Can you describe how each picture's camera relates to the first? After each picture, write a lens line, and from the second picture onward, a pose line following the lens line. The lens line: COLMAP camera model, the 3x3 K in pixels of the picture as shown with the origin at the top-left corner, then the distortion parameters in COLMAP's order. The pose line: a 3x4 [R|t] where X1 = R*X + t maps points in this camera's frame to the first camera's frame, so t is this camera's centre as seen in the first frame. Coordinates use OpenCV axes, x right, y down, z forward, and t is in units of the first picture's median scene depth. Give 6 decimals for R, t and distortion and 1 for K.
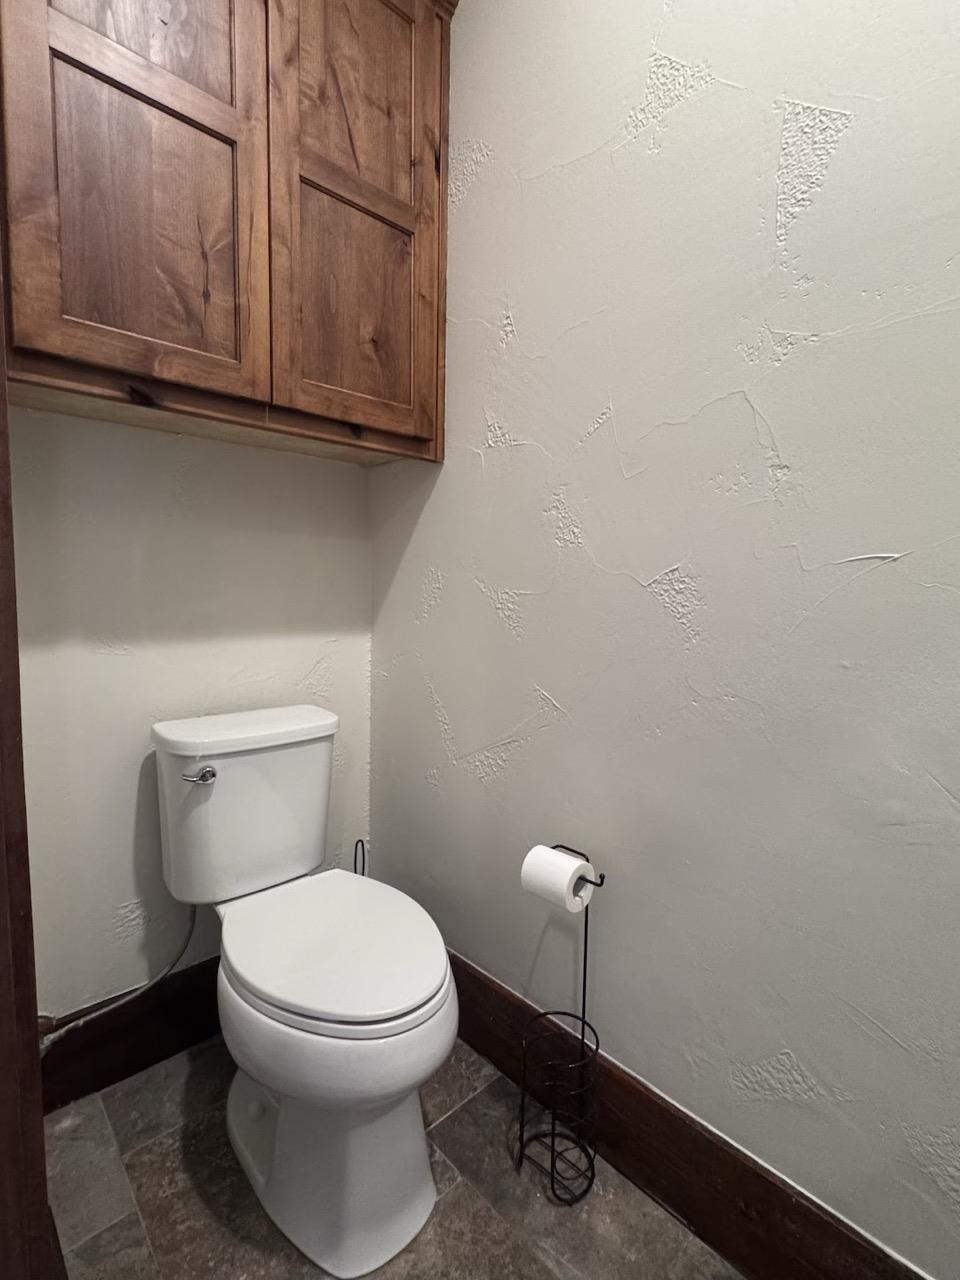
lens RADIAL K [[595.1, 0, 484.4], [0, 595.1, 634.1], [0, 0, 1]] dist [-0.000534, -0.000674]
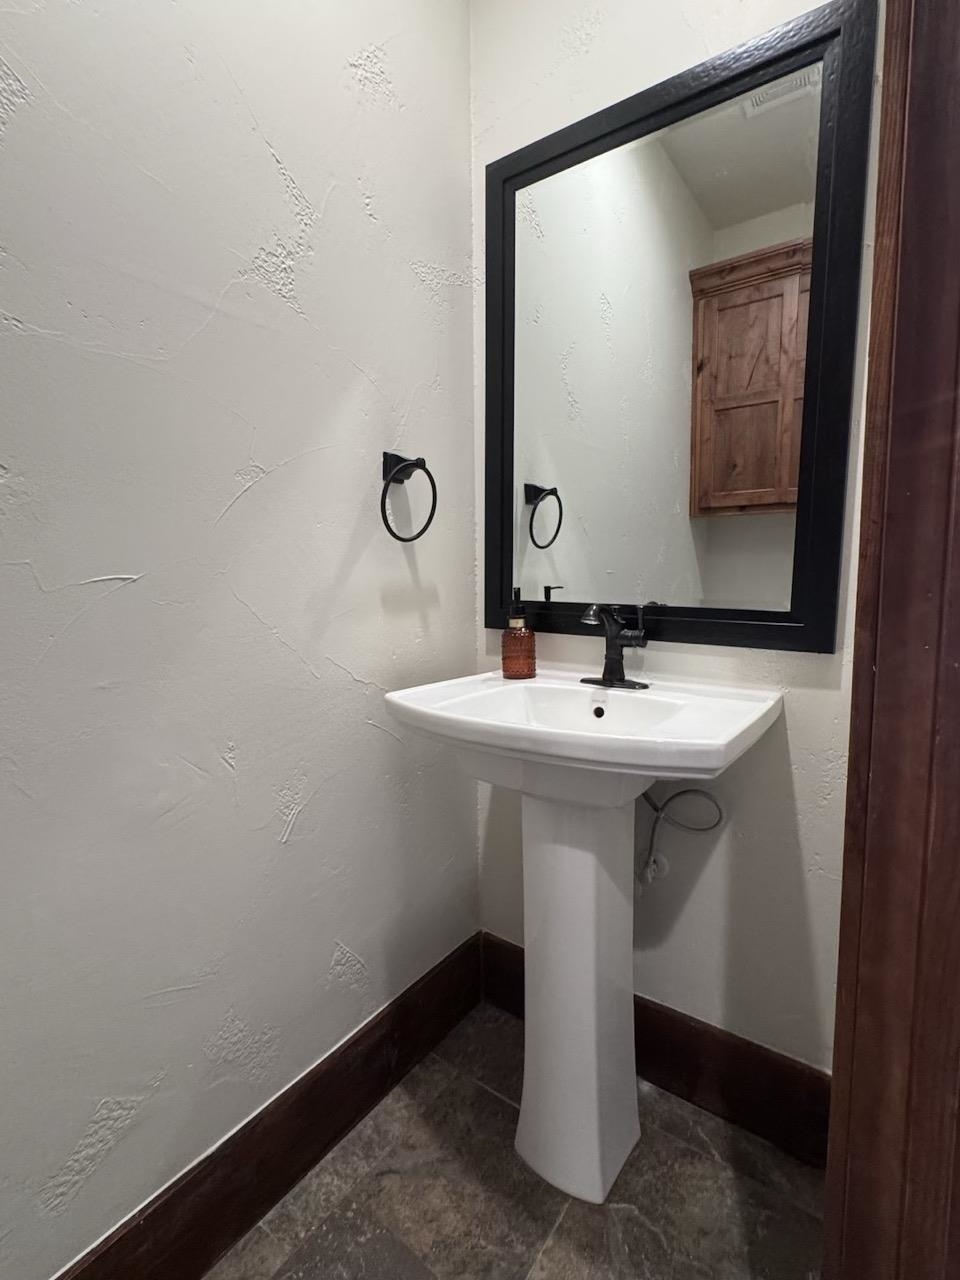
lens RADIAL K [[595.1, 0, 485.2], [0, 595.1, 644.3], [0, 0, 1]] dist [-0.000534, -0.000674]
pose [[-0.197220, -0.115480, 0.973534, -0.484965], [0.085911, 0.987182, 0.134503, -0.096131], [-0.976588, 0.110164, -0.184771, 0.553568]]
